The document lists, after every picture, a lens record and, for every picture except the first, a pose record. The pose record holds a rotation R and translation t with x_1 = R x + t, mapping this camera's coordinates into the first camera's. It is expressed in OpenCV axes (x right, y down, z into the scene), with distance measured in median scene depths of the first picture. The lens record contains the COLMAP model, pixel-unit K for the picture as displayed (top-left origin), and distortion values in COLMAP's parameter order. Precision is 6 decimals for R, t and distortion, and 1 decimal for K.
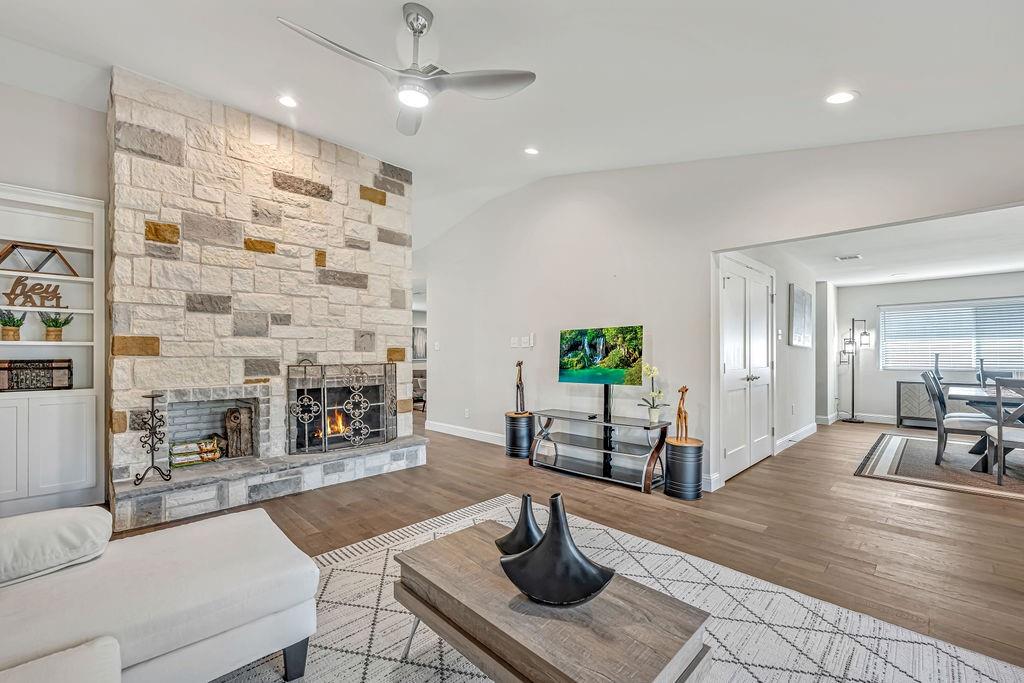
lens RADIAL K [[415.7, 0, 505.7], [0, 415.7, 351.7], [0, 0, 1]] dist [-0.001729, 0.000238]
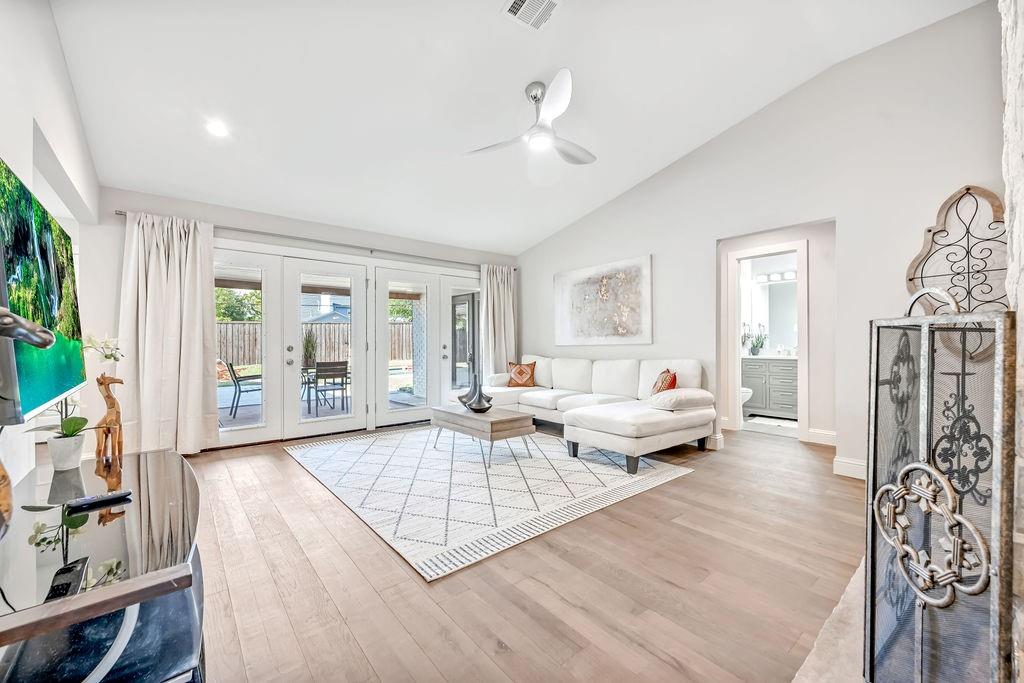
lens RADIAL K [[415.7, 0, 516.2], [0, 415.7, 343.4], [0, 0, 1]] dist [-0.001729, 0.000238]
pose [[-0.997835, 0.006565, 0.065439, -0.123290], [0.006202, 0.999964, -0.005741, 0.041207], [-0.065474, -0.005323, -0.997840, 1.297969]]
